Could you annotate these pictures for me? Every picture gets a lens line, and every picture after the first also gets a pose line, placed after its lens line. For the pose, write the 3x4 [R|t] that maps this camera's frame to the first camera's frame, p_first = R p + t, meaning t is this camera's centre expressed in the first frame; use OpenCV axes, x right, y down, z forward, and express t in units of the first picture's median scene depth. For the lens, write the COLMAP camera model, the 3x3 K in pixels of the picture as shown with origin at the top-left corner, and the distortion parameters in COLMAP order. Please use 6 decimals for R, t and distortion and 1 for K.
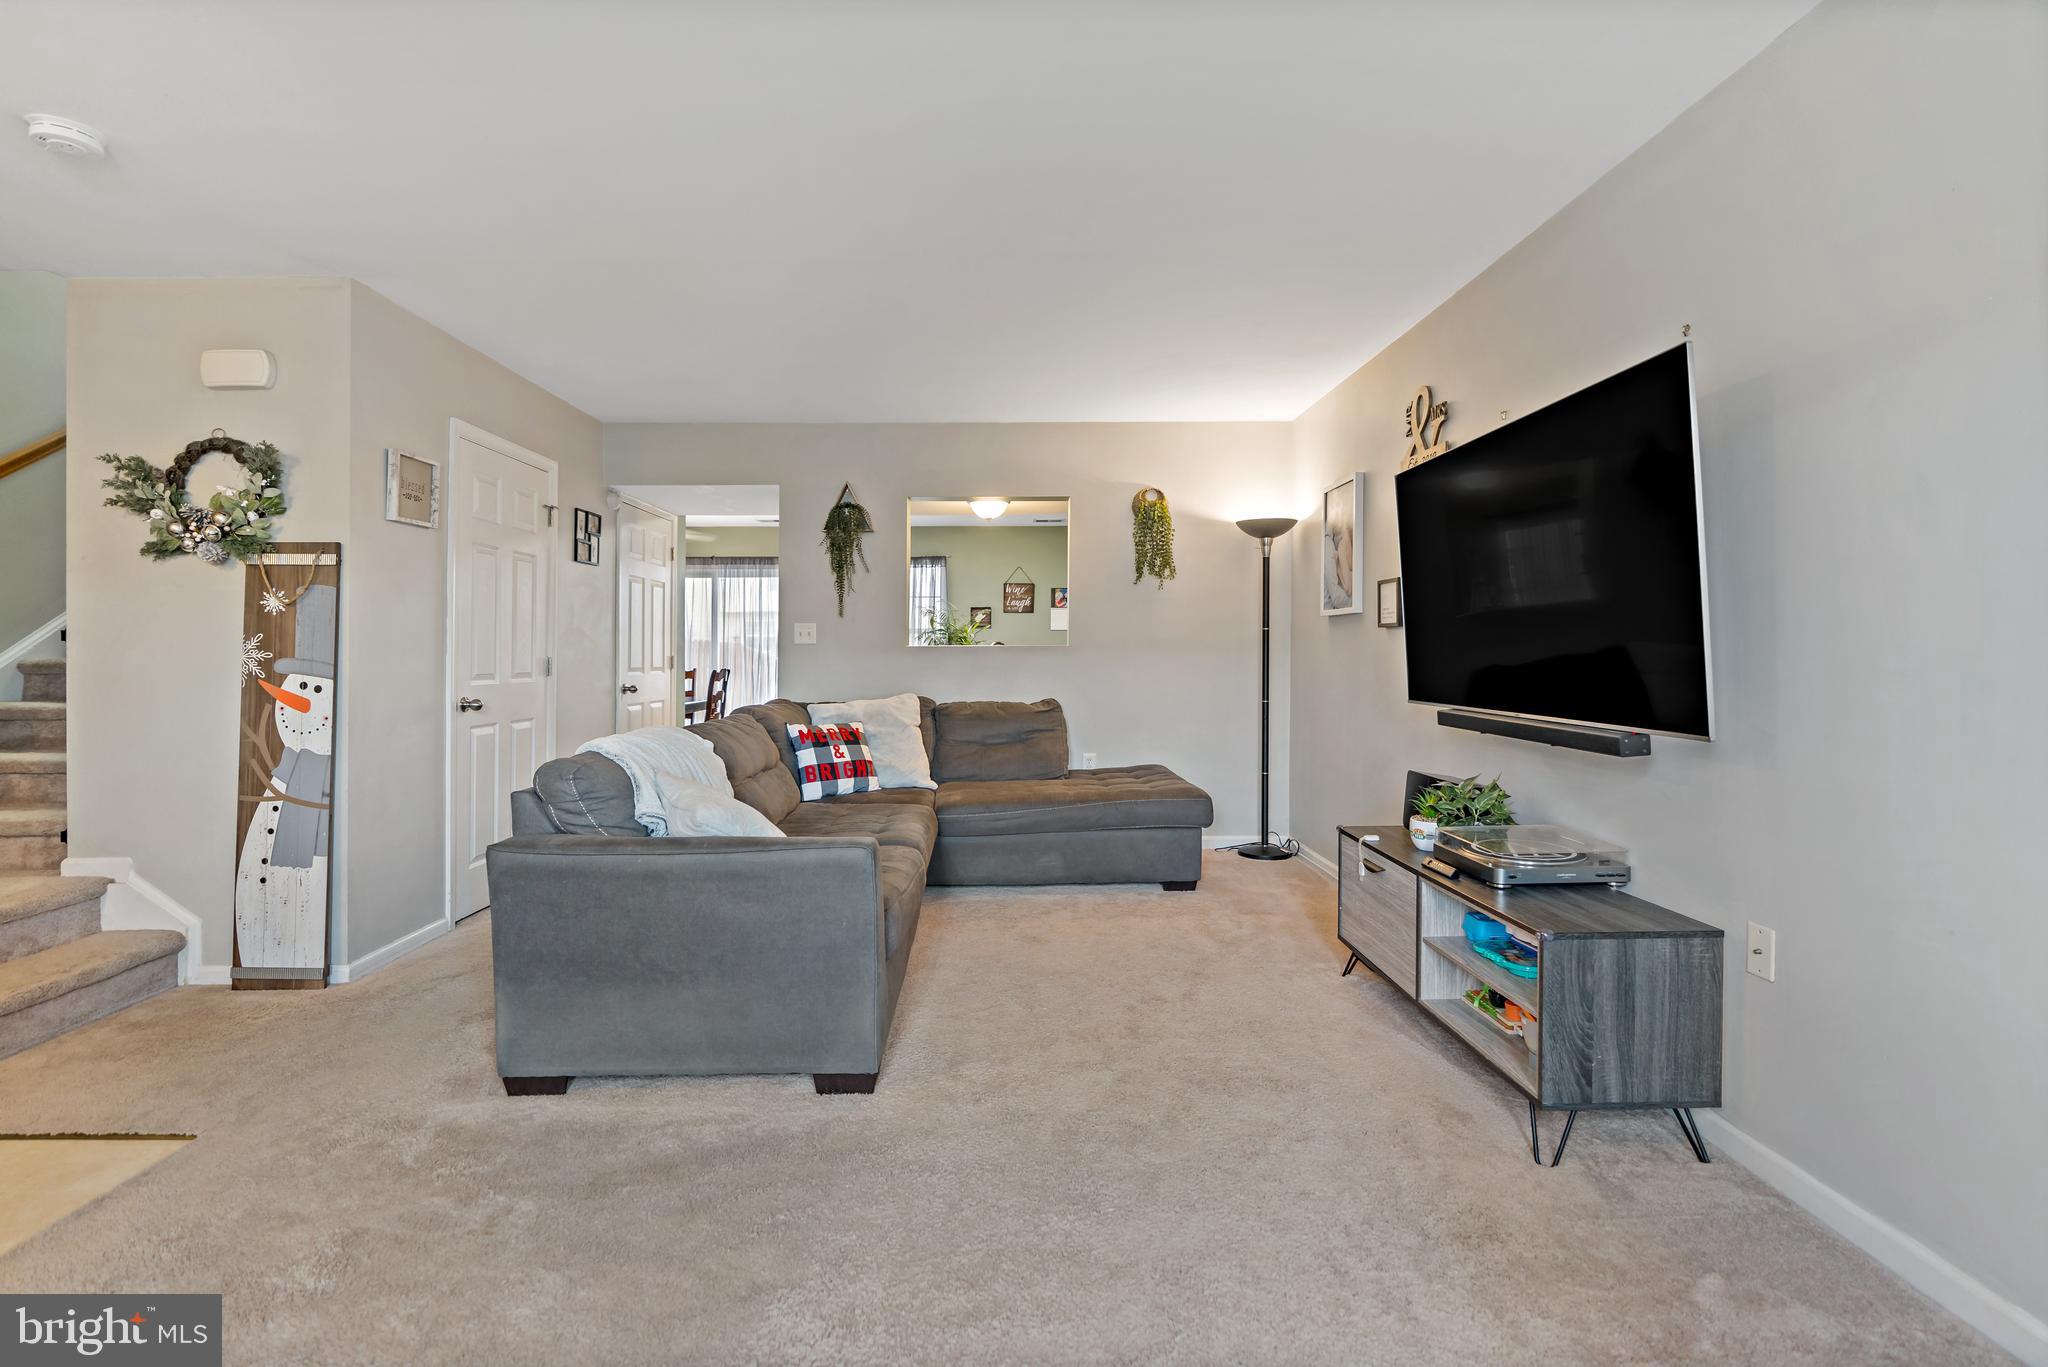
lens RADIAL K [[985.3, 0, 1022.1], [0, 985.3, 653.2], [0, 0, 1]] dist [-0.000101, 0.000528]
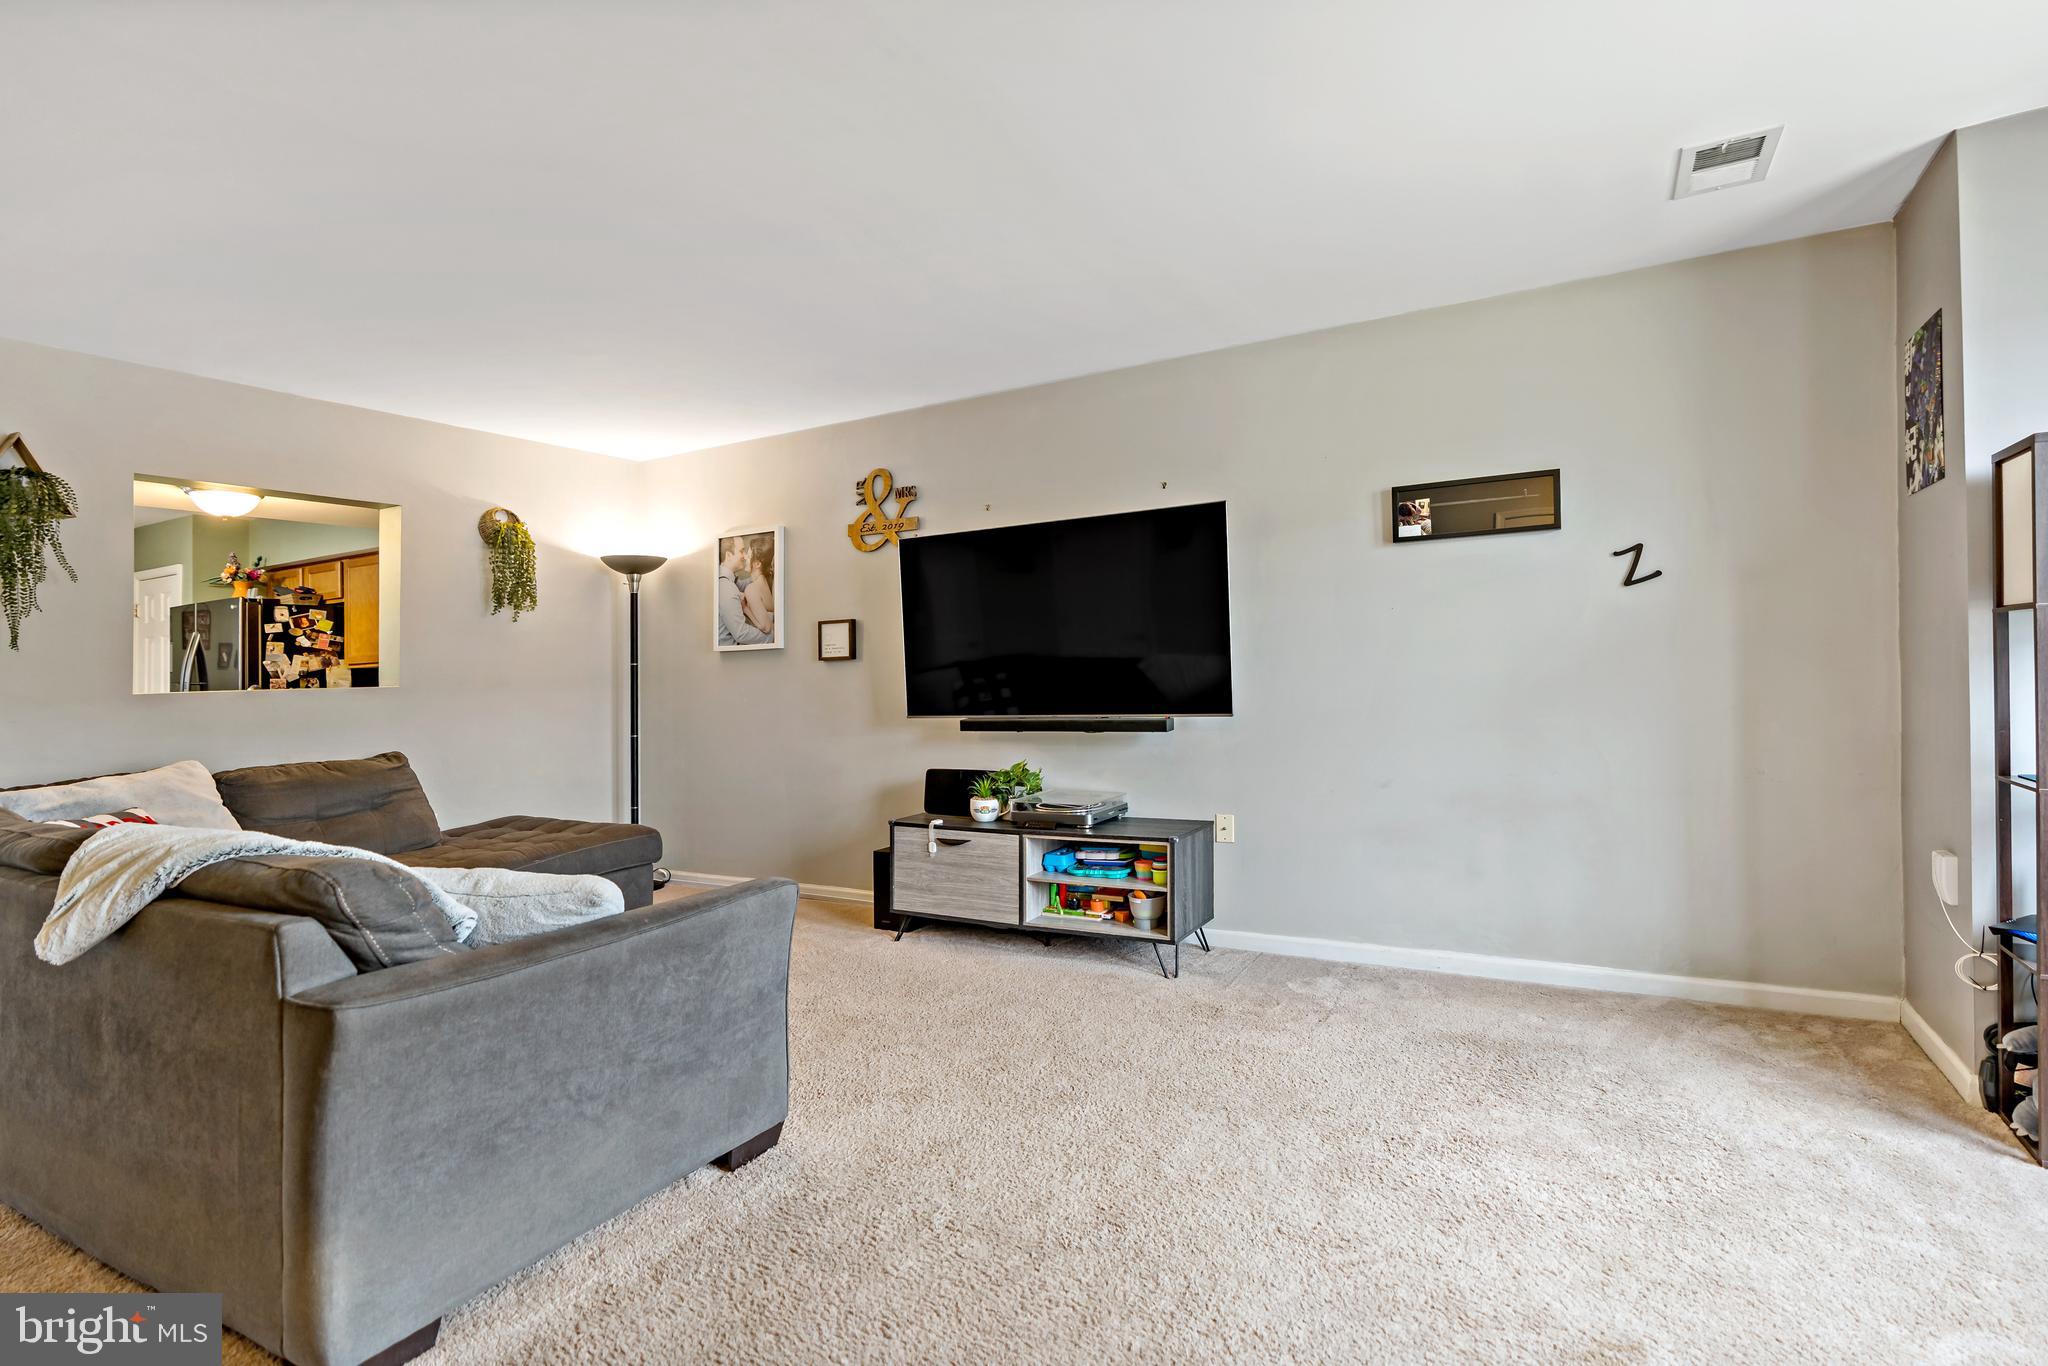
lens RADIAL K [[967.5, 0, 1024.0], [0, 967.5, 683.0], [0, 0, 1]] dist [-0.002535, 0.000615]
pose [[0.509345, -0.021120, 0.860303, -0.473505], [0.031538, 0.999485, 0.005864, 0.001712], [-0.859984, 0.024145, 0.509749, 0.177289]]
